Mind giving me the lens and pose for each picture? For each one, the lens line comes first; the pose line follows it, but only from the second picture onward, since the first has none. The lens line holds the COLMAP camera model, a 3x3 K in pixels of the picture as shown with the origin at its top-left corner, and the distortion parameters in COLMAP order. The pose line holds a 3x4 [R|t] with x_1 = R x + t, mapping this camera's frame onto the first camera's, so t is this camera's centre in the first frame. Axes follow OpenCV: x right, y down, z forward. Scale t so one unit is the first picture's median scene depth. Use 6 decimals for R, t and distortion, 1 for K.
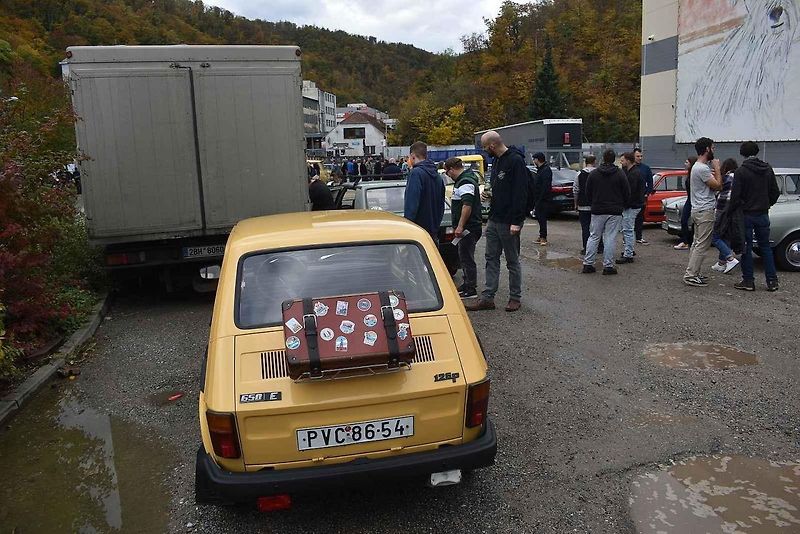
lens RADIAL K [[624.8, 0, 400.0], [0, 624.8, 267.0], [0, 0, 1]] dist [-0.095268, 0.014875]
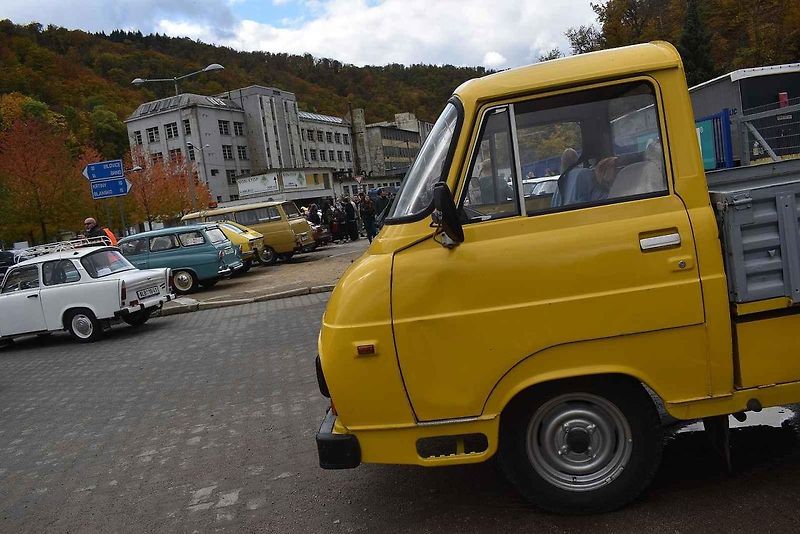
lens RADIAL K [[624.8, 0, 400.0], [0, 624.8, 267.0], [0, 0, 1]] dist [-0.095268, 0.014875]
pose [[0.975601, -0.085976, -0.202015, 0.011576], [0.075223, 0.995340, -0.060332, -0.014472], [0.206260, 0.043664, 0.977522, 0.095532]]
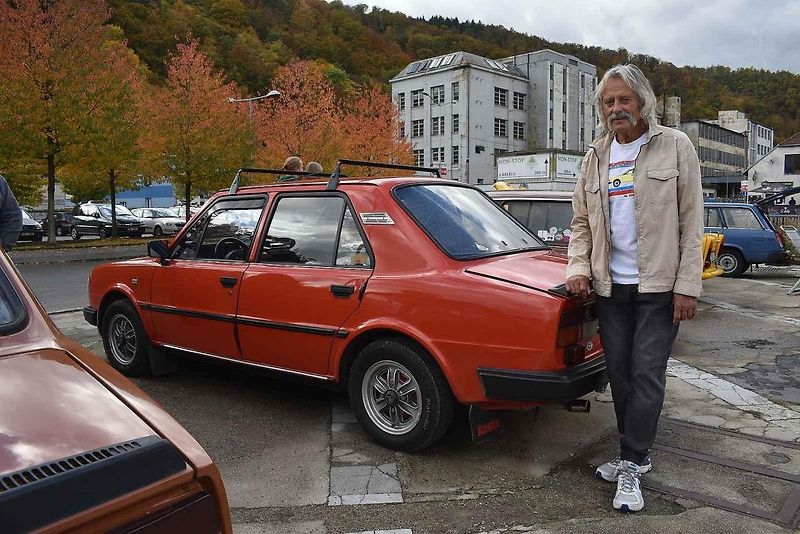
lens RADIAL K [[624.8, 0, 400.0], [0, 624.8, 267.0], [0, 0, 1]] dist [-0.095268, 0.014875]
pose [[0.797185, 0.075896, -0.598946, -0.019174], [-0.126119, 0.991114, -0.042272, -0.031094], [0.590416, 0.109237, 0.799673, 0.199671]]
